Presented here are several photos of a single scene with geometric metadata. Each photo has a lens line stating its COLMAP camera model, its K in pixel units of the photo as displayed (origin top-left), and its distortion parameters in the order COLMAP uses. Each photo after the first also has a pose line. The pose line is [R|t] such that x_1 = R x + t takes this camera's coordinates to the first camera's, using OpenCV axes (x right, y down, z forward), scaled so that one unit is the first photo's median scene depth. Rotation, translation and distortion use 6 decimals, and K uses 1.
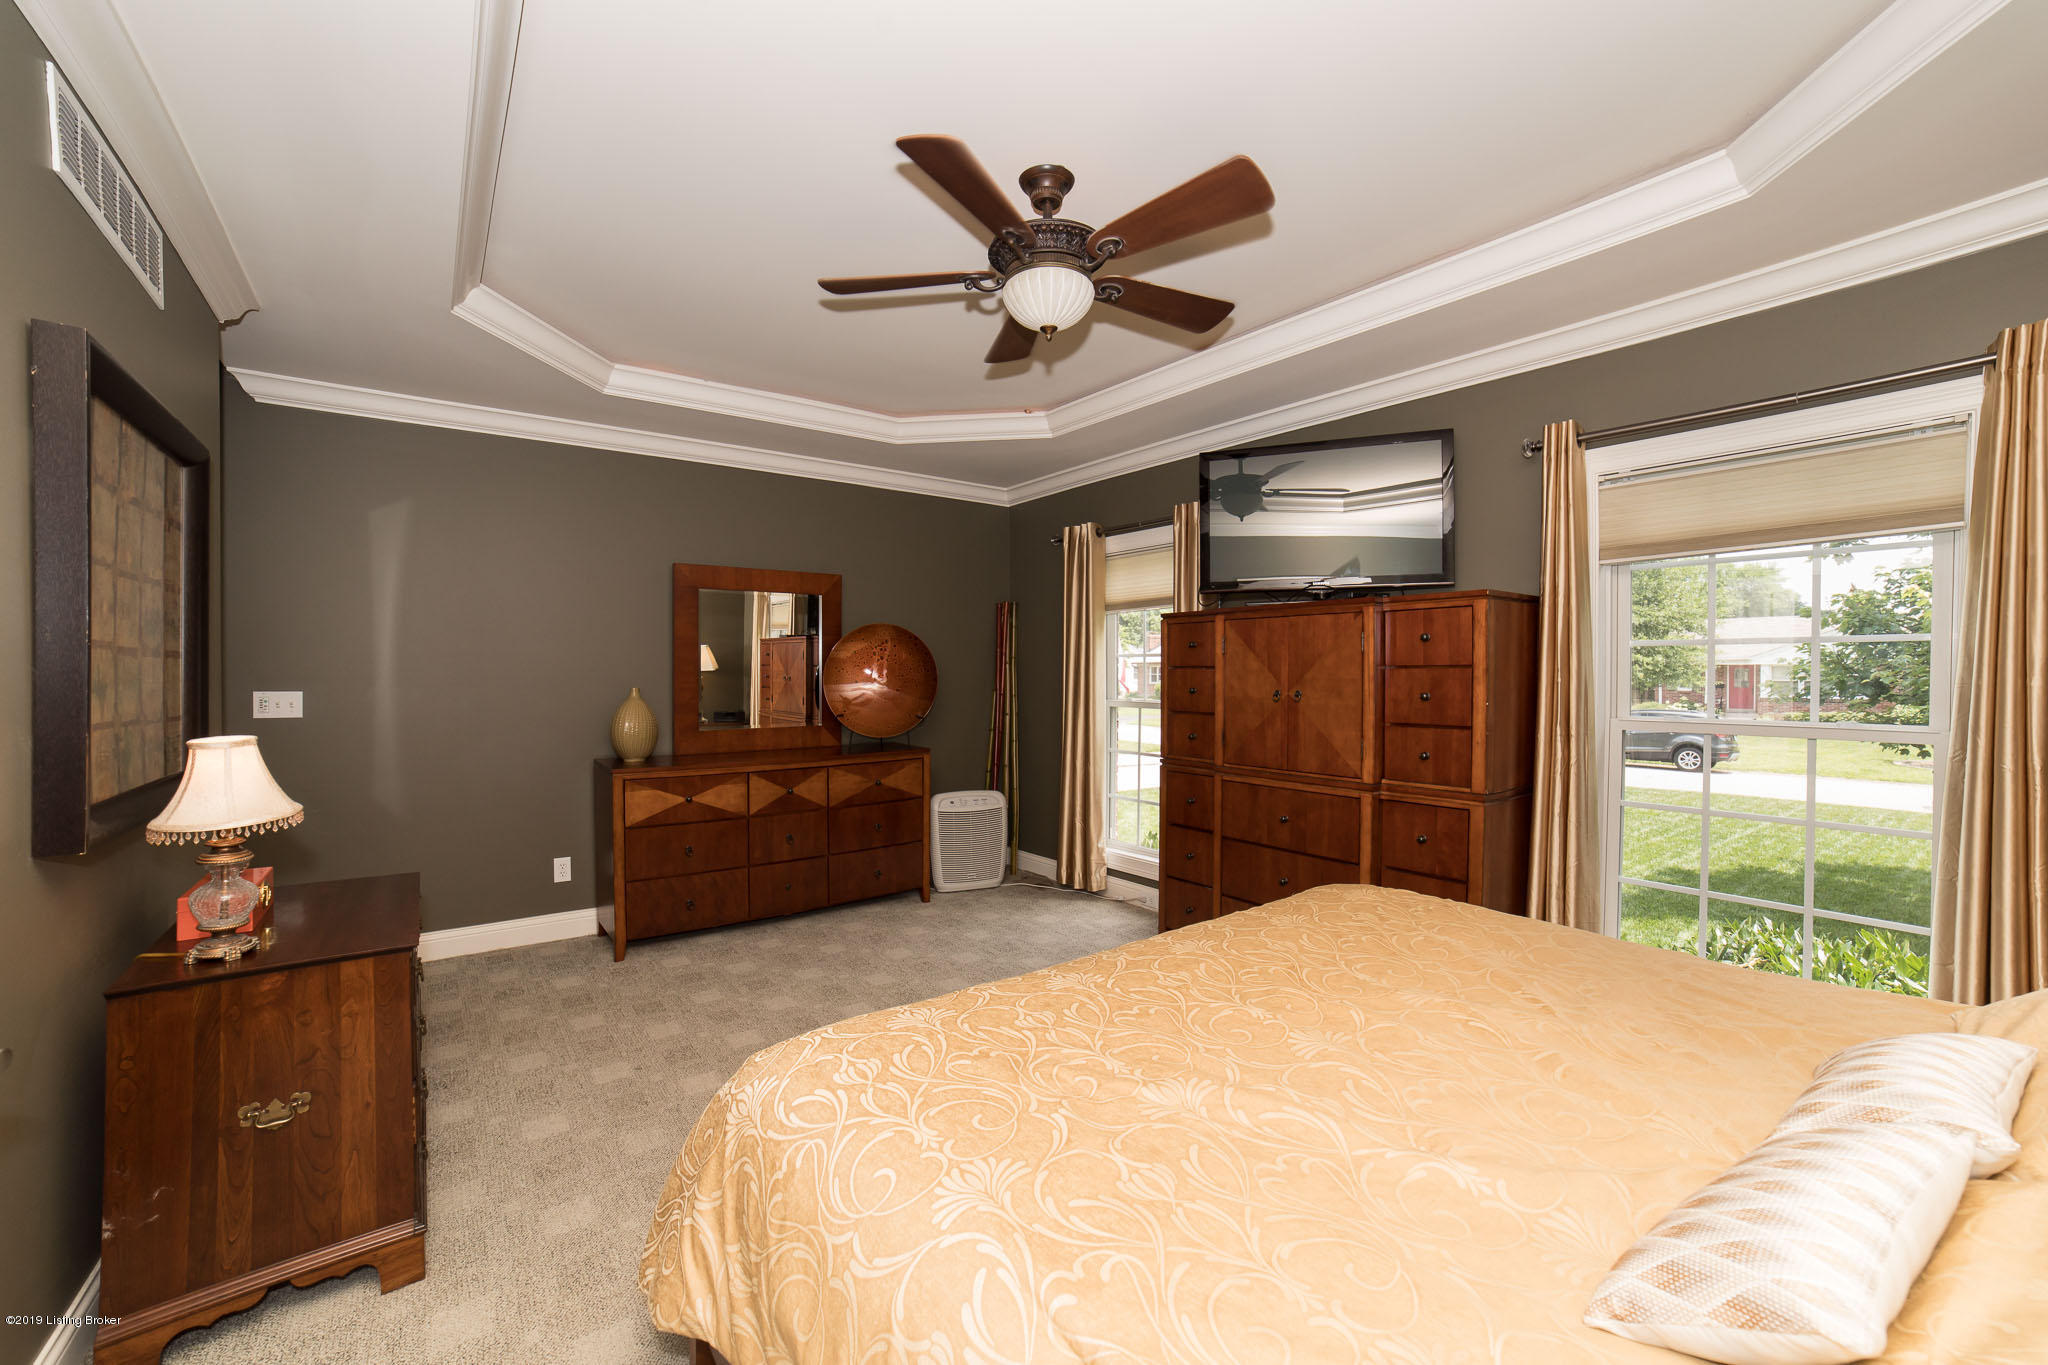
lens RADIAL K [[832.4, 0, 1022.7], [0, 832.4, 686.2], [0, 0, 1]] dist [-0.080939, 0.031590]
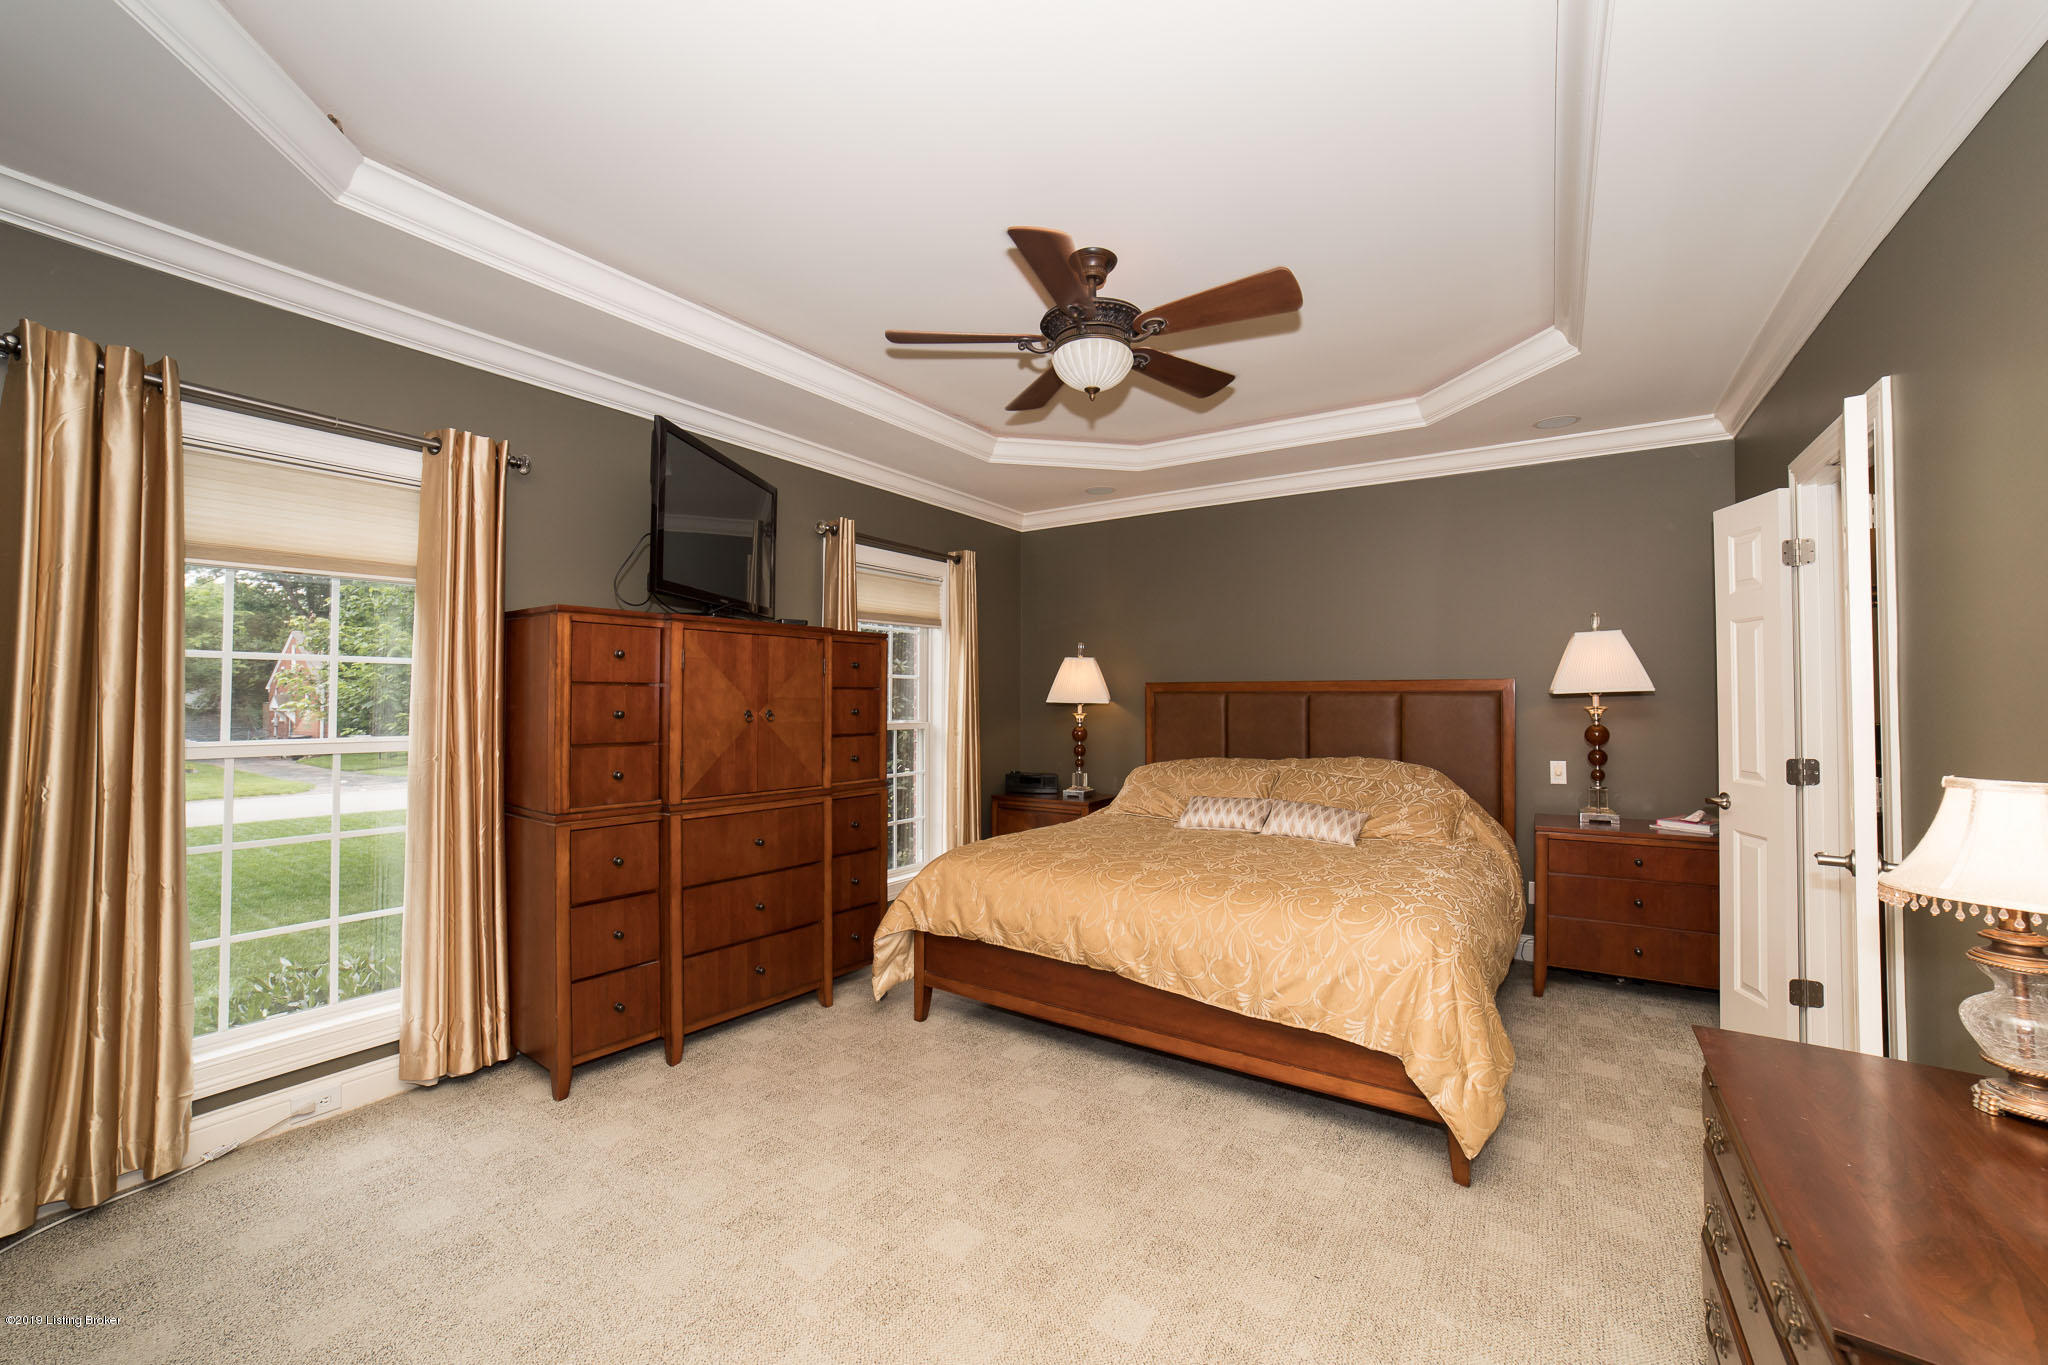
lens RADIAL K [[832.4, 0, 1022.7], [0, 832.4, 686.2], [0, 0, 1]] dist [-0.080939, 0.031590]
pose [[-0.346195, 0.010649, 0.938102, -0.772627], [0.007390, 0.999936, -0.008623, -0.013556], [-0.938133, 0.003947, -0.346252, 1.147958]]
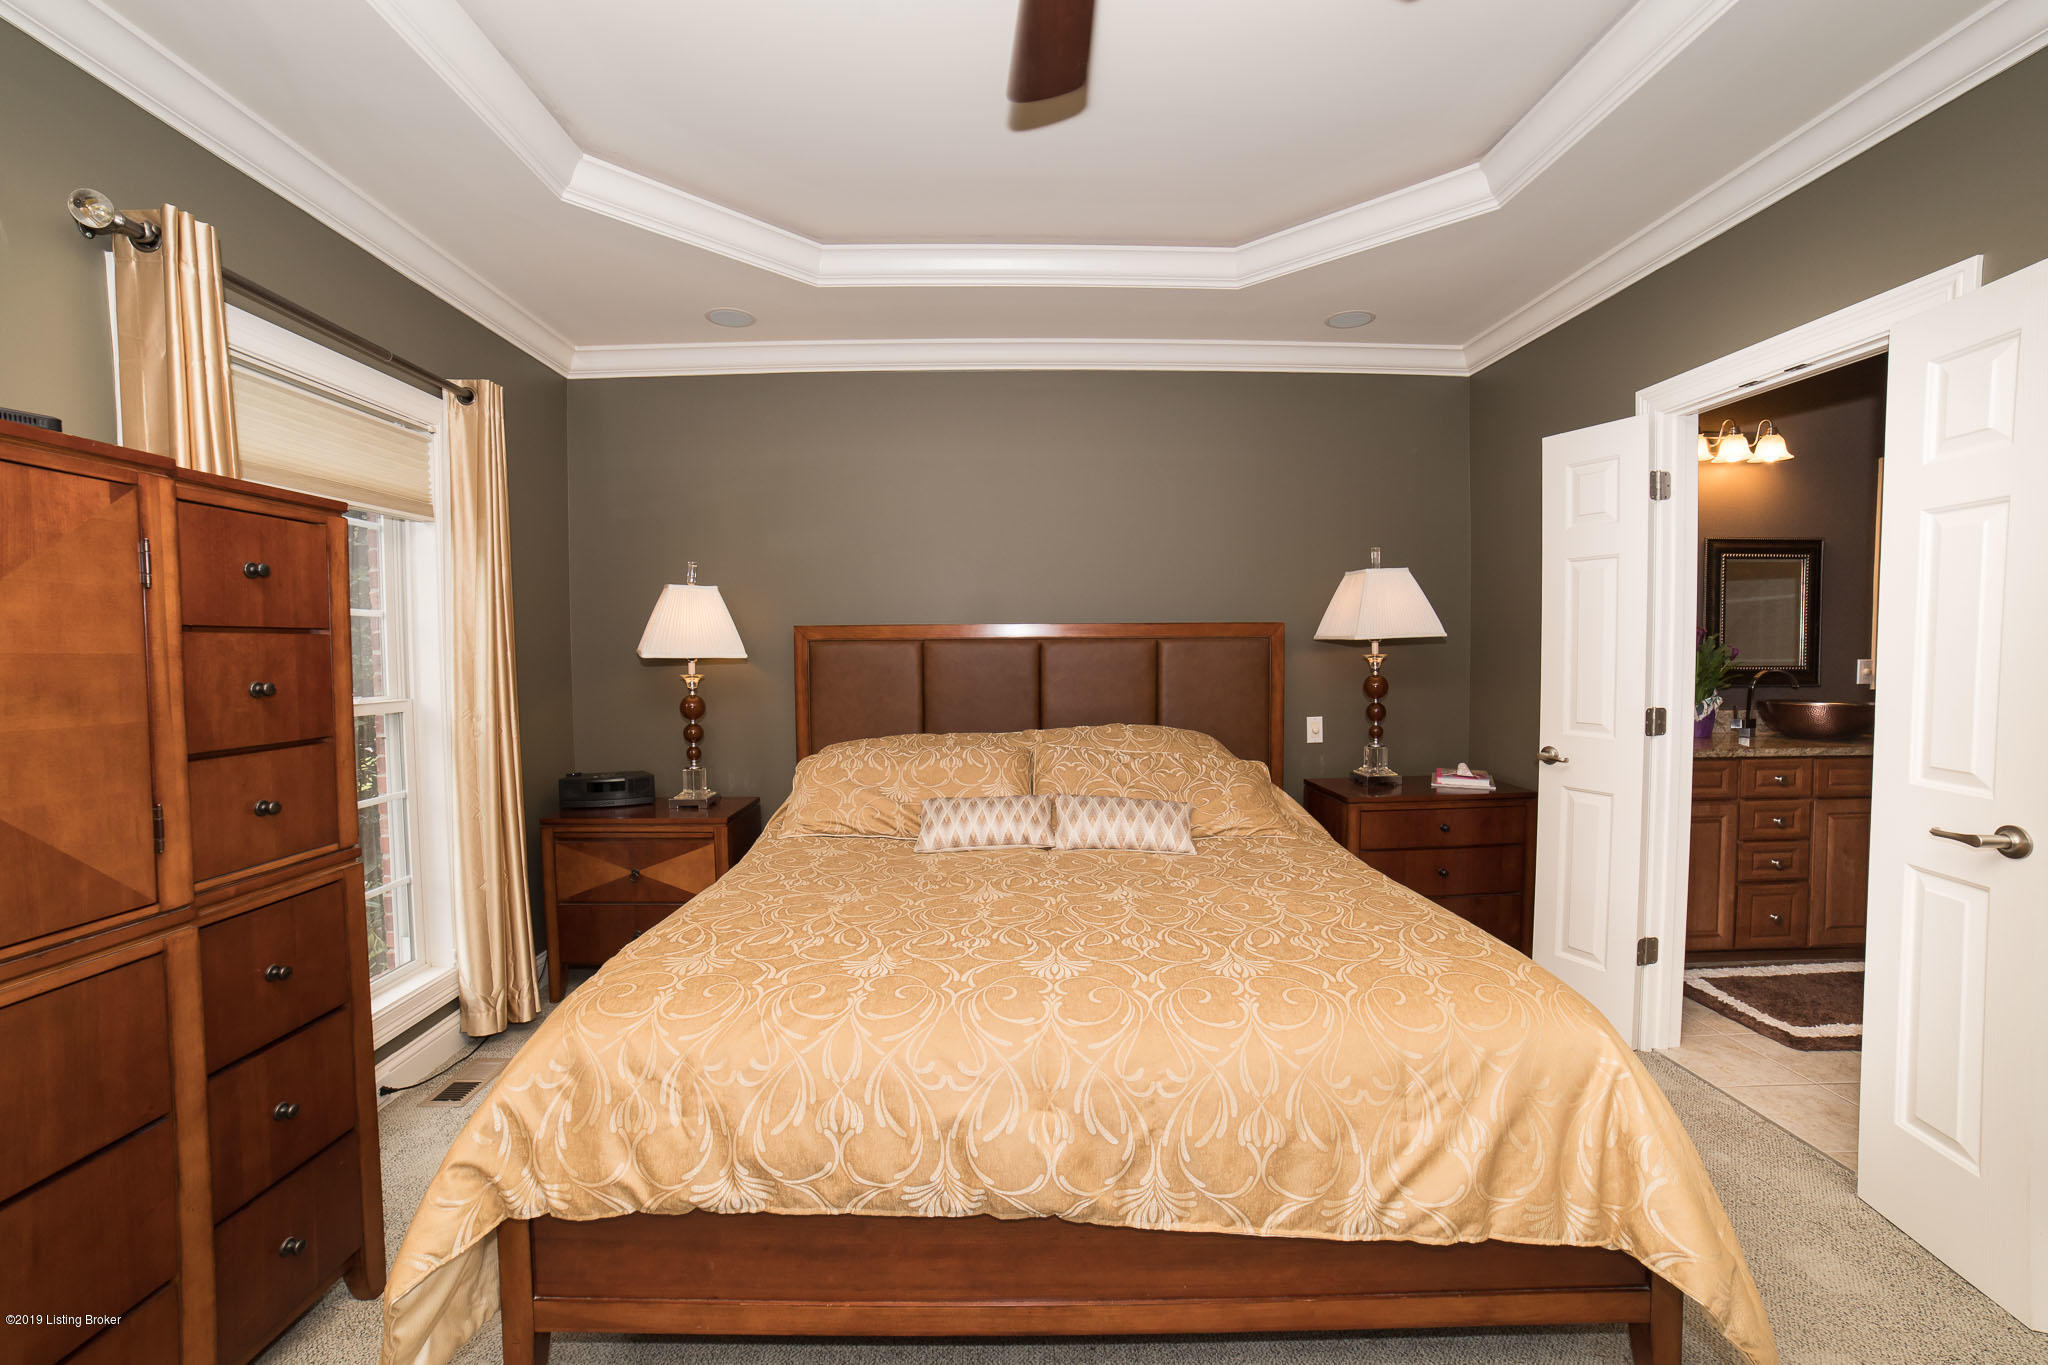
lens RADIAL K [[832.4, 0, 1022.7], [0, 832.4, 686.2], [0, 0, 1]] dist [-0.080939, 0.031590]
pose [[-0.828487, -0.021548, 0.559594, -0.156460], [0.011137, 0.998428, 0.054935, -0.010150], [-0.559898, 0.051745, -0.826944, 1.088290]]
